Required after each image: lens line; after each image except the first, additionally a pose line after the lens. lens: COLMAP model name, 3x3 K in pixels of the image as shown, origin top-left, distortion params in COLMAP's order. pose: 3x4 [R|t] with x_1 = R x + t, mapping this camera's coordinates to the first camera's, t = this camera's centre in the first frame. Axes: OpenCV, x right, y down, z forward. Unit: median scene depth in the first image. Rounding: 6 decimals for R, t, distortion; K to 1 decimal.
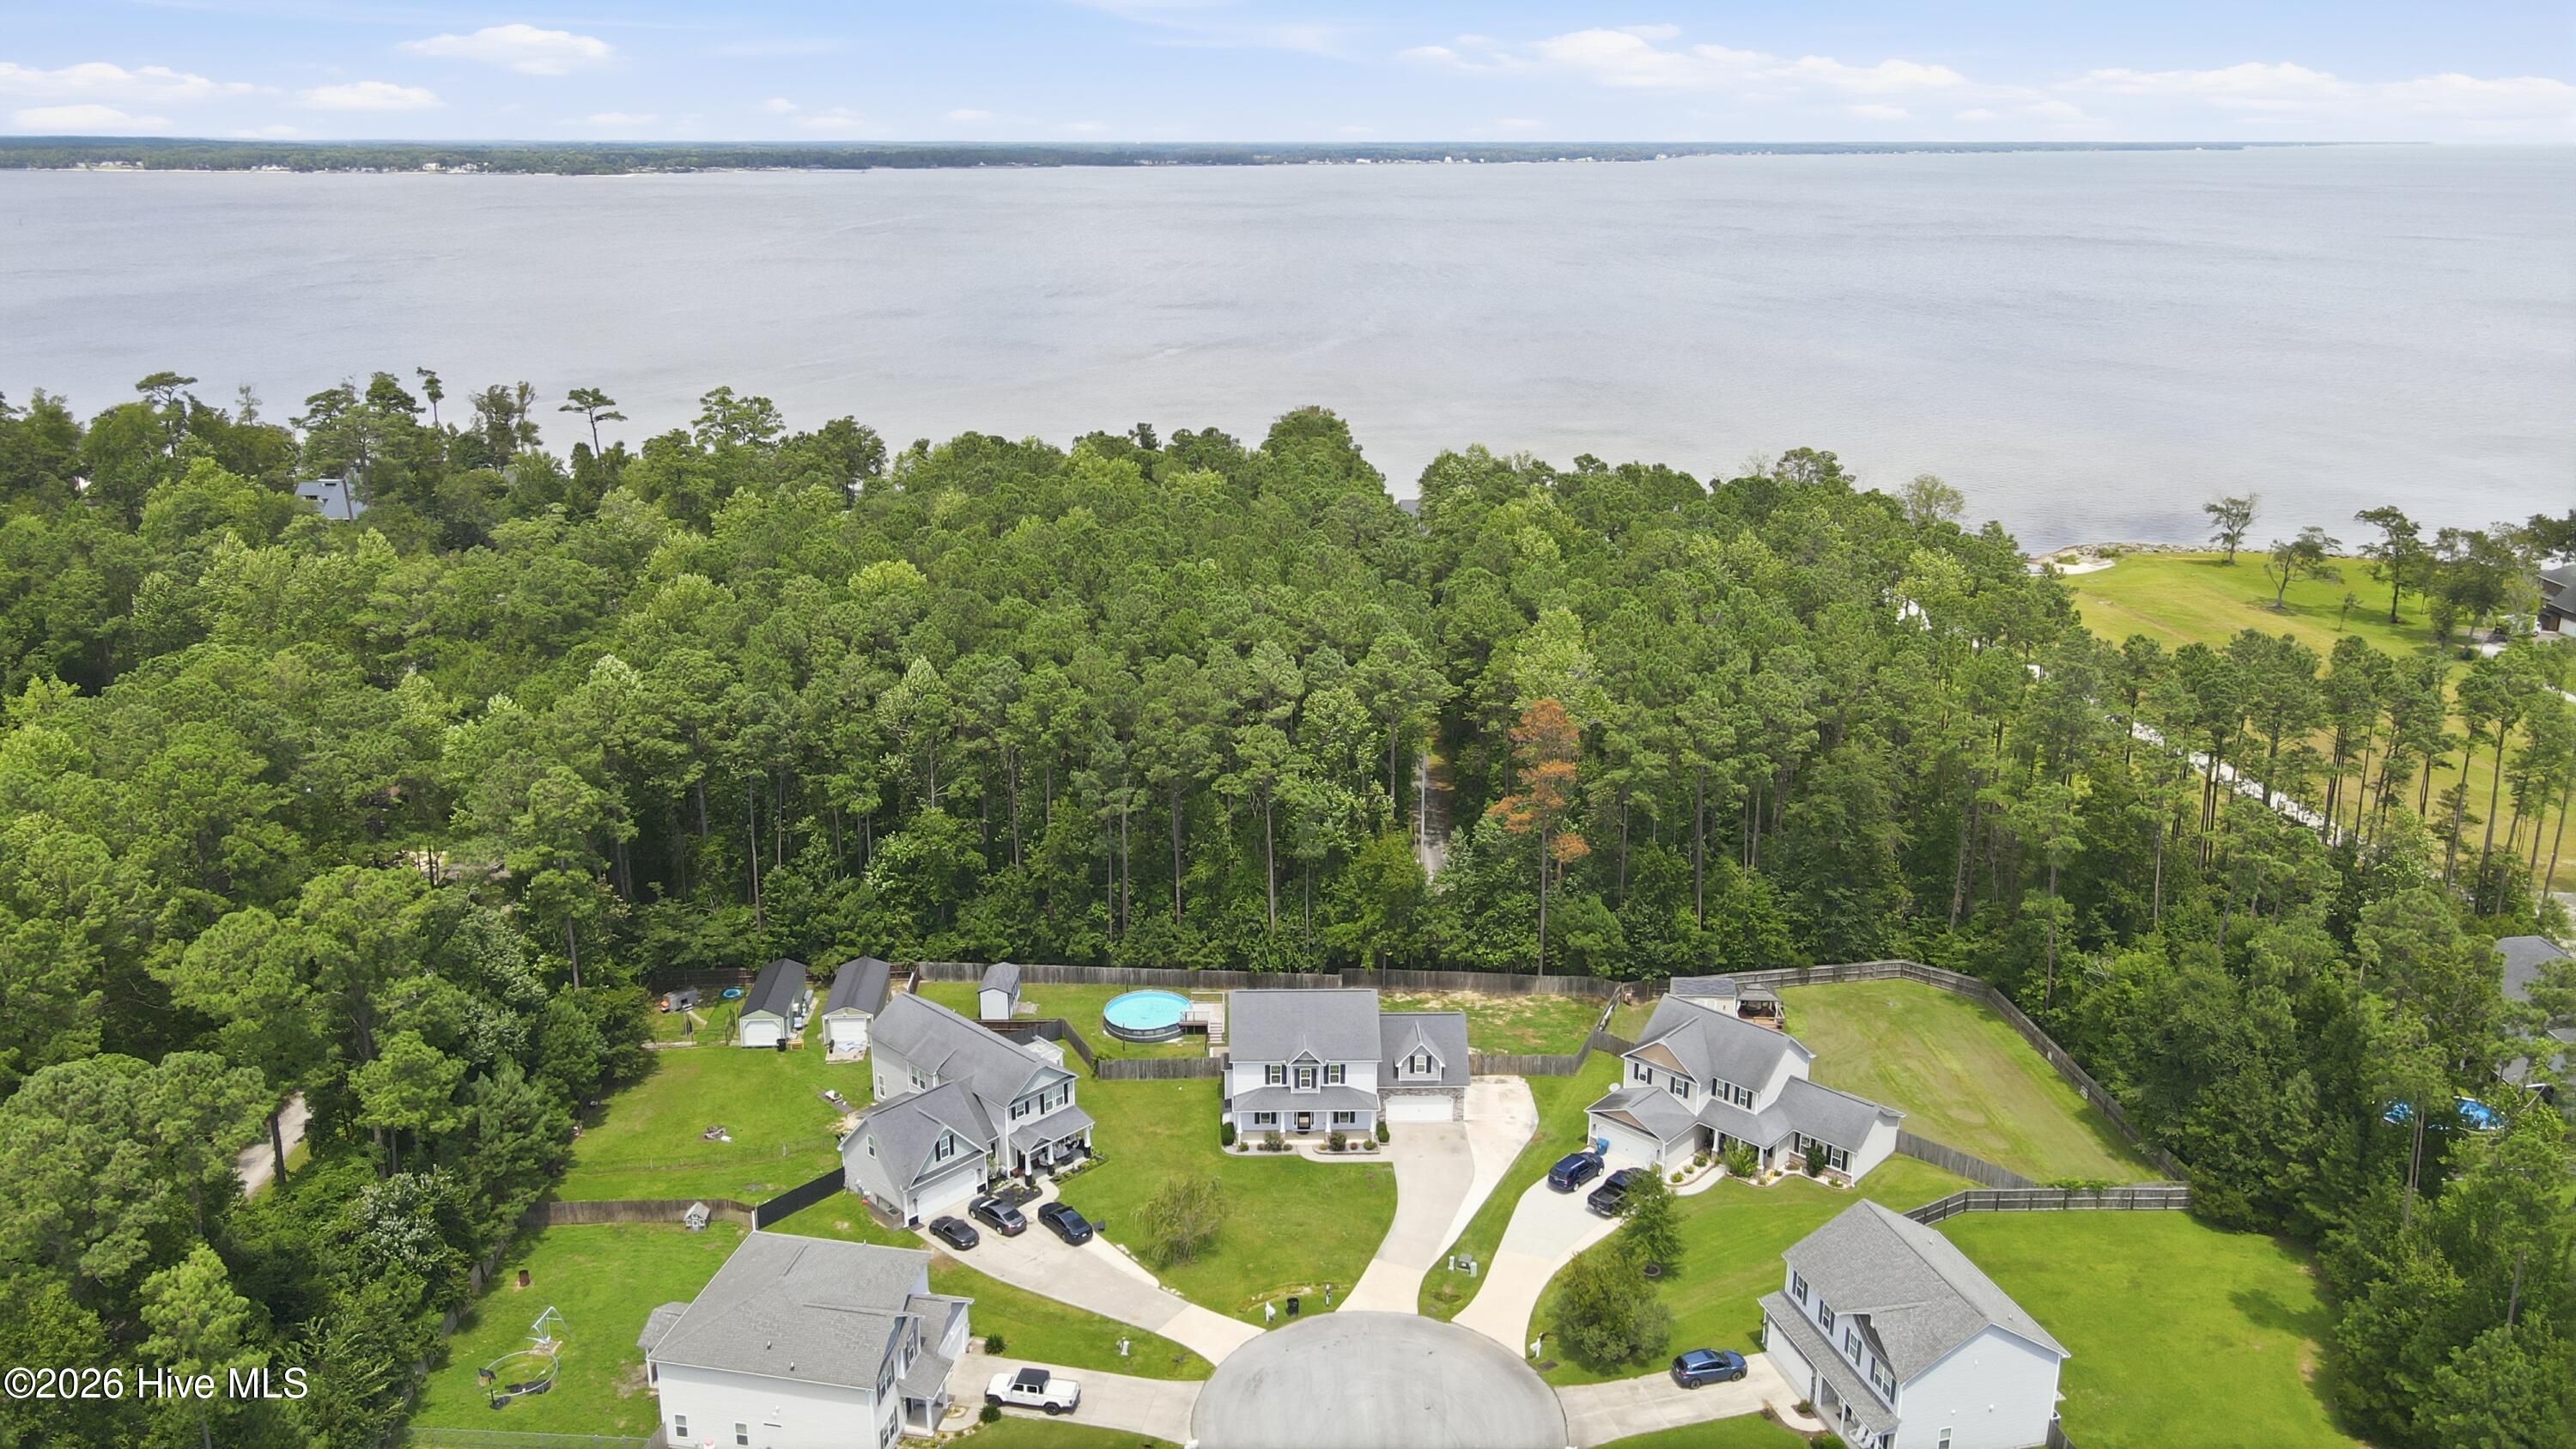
lens RADIAL K [[1941.8, 0, 1258.4], [0, 1941.8, 723.0], [0, 0, 1]] dist [0.013754, 0.005488]
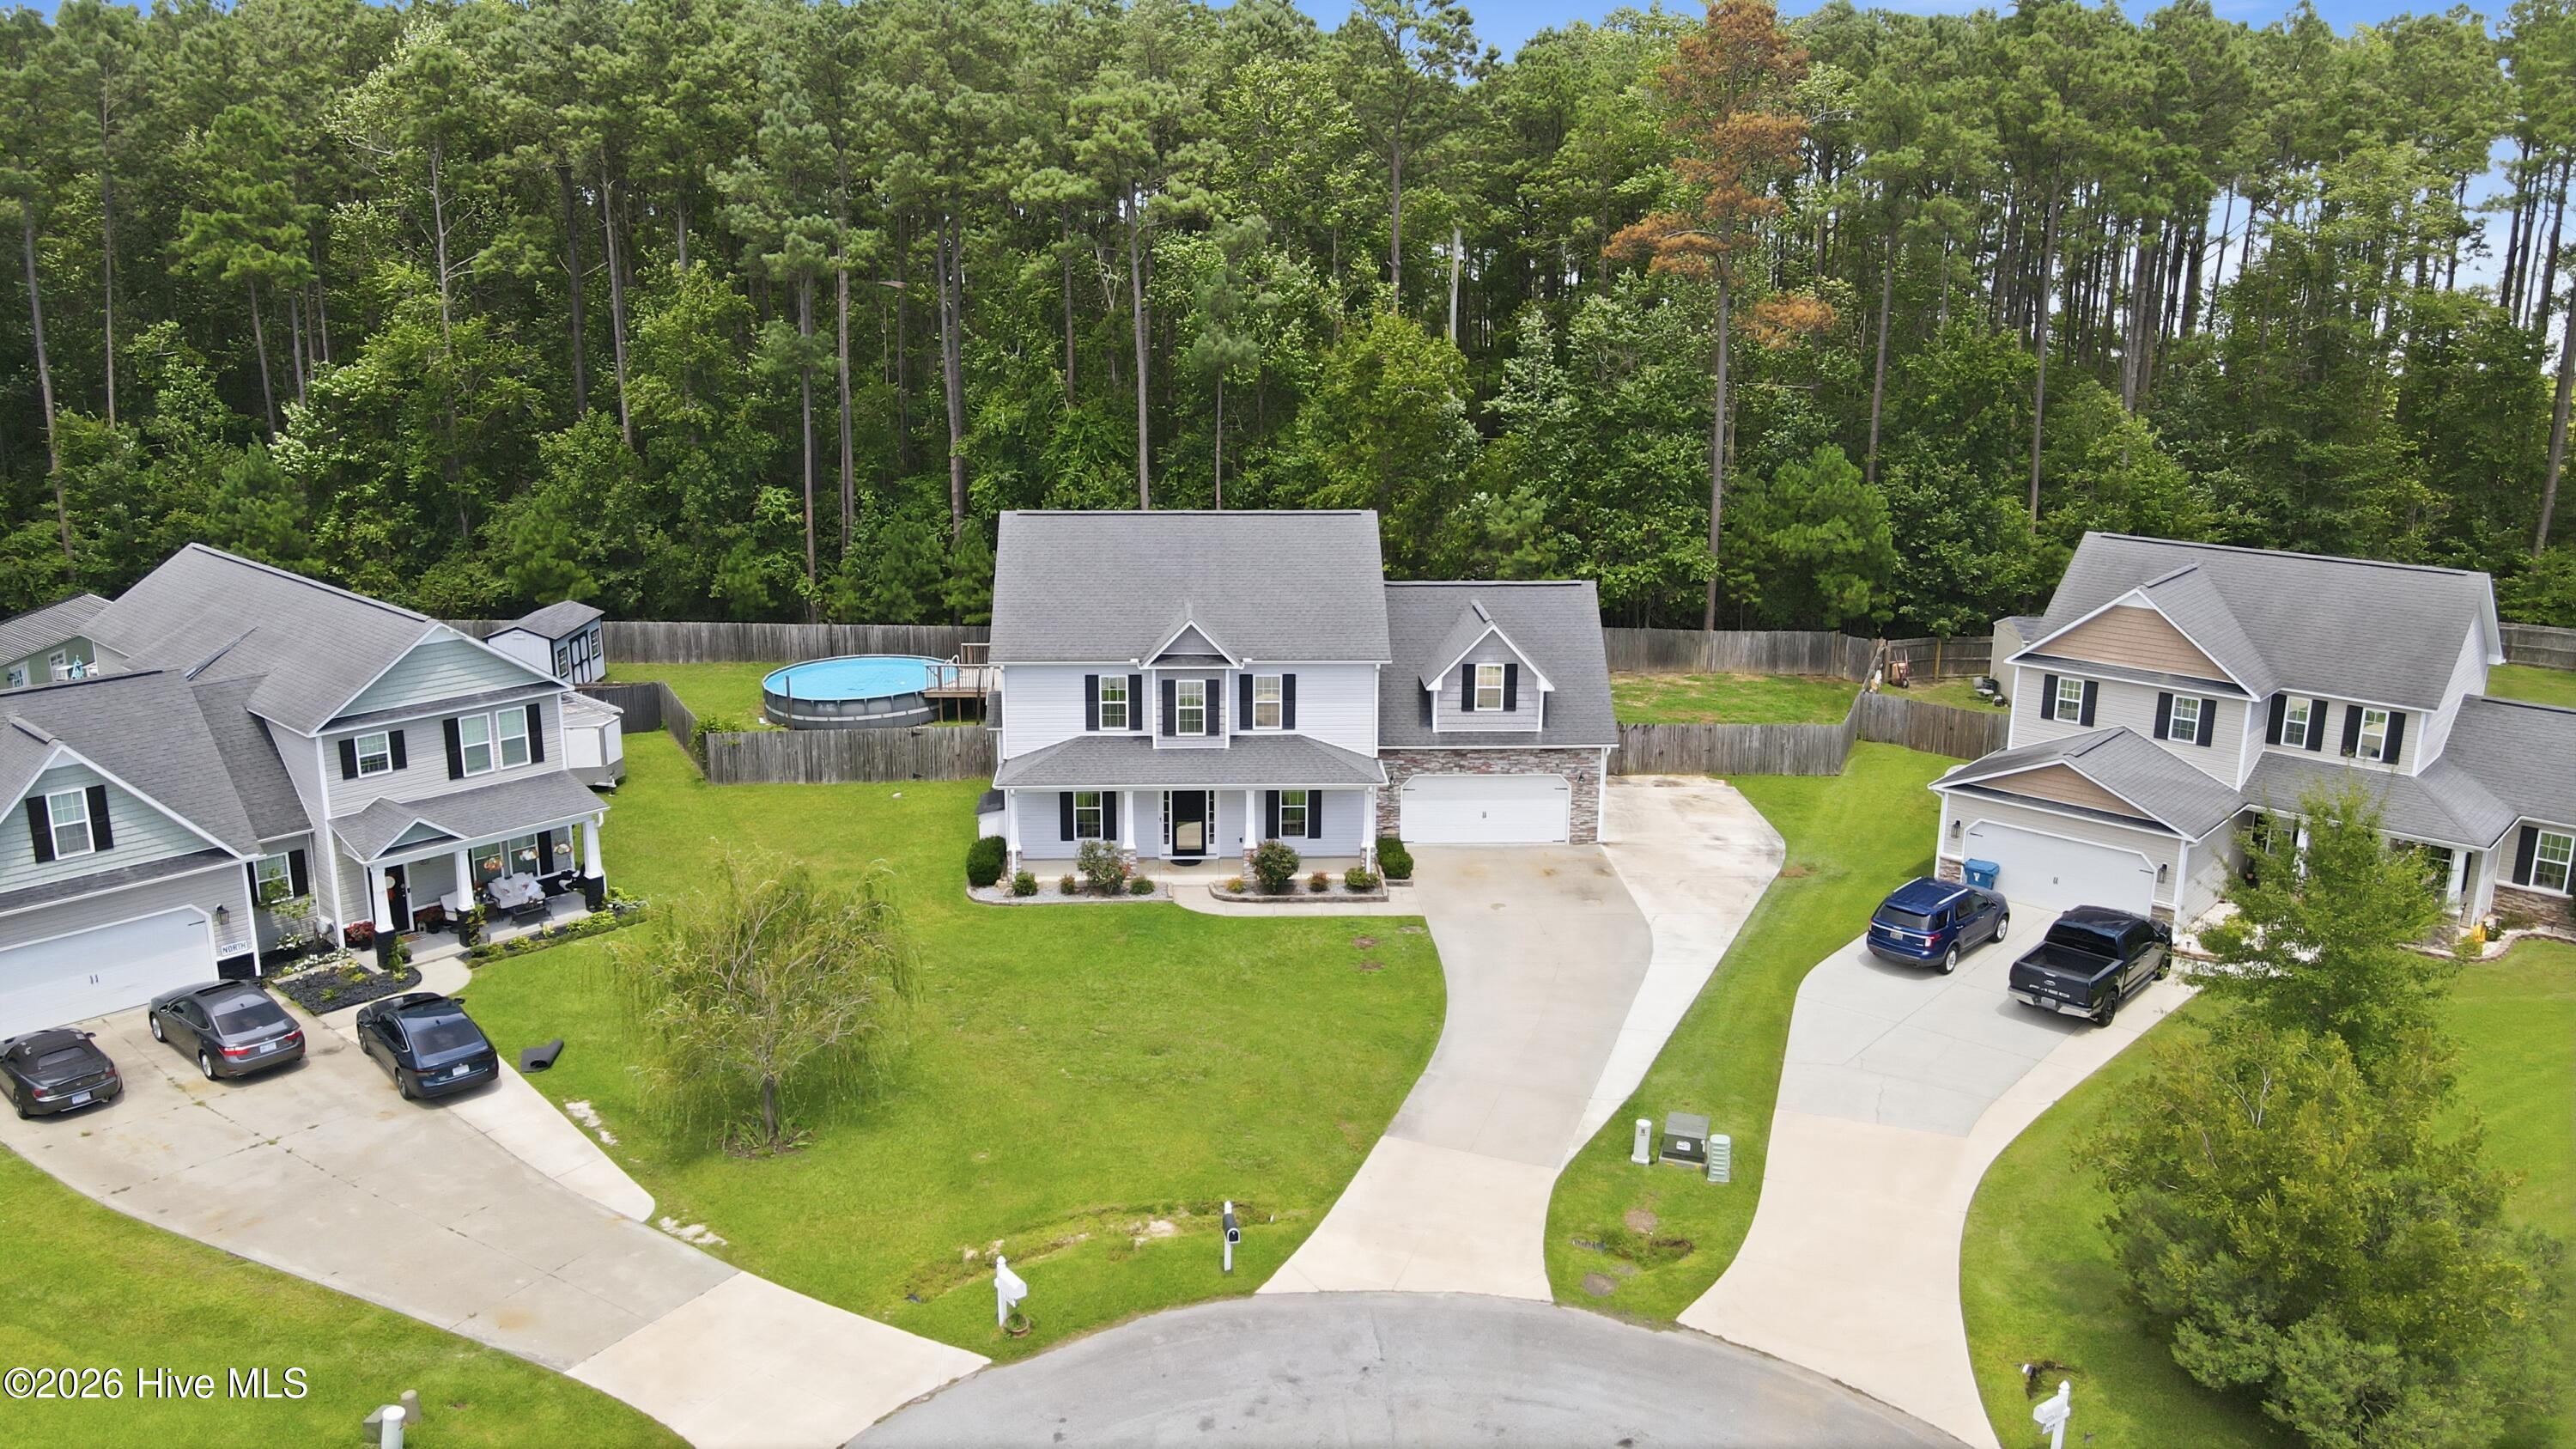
lens RADIAL K [[1941.8, 0, 1258.4], [0, 1941.8, 723.0], [0, 0, 1]] dist [0.013754, 0.005488]
pose [[0.999816, -0.001010, 0.019165, 0.030428], [0.001766, 0.999220, -0.039462, 0.202040], [-0.019110, 0.039489, 0.999037, 0.626181]]
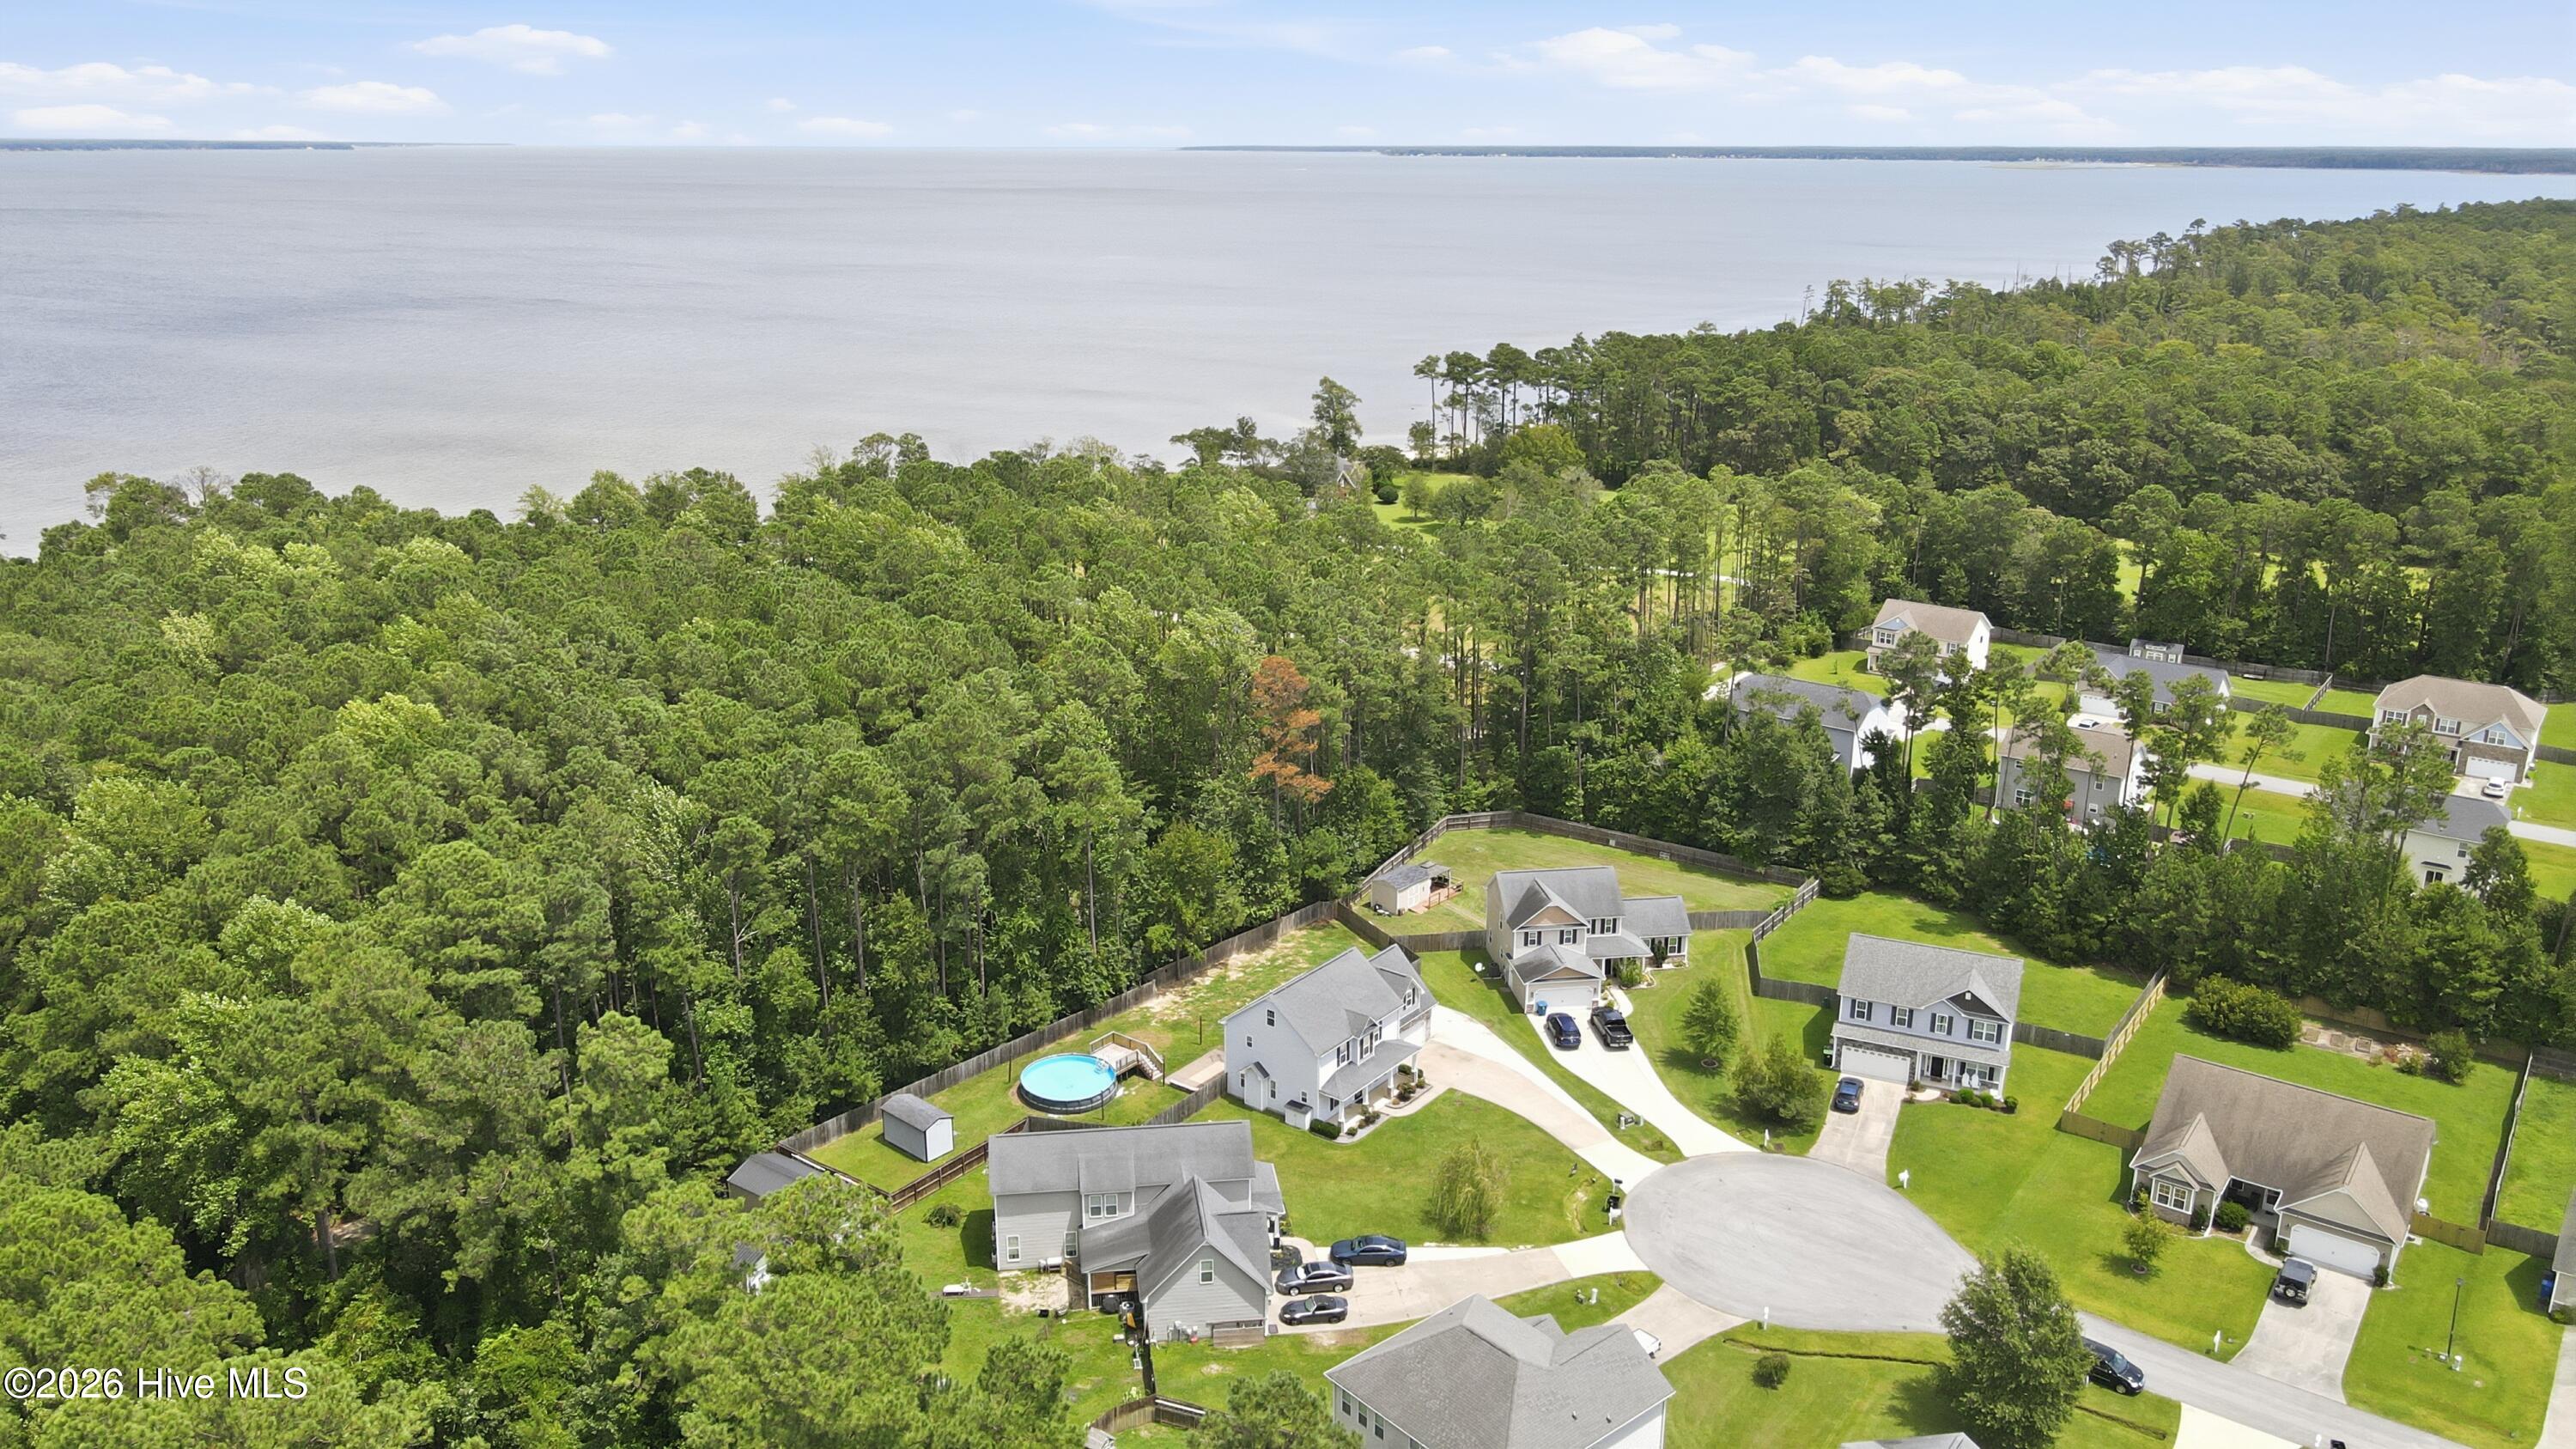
lens RADIAL K [[1941.8, 0, 1258.4], [0, 1941.8, 723.0], [0, 0, 1]] dist [0.013754, 0.005488]
pose [[0.642163, -0.240912, 0.727728, -0.725427], [0.237857, 0.965097, 0.109601, -0.110121], [-0.728732, 0.102713, 0.677052, 0.329113]]
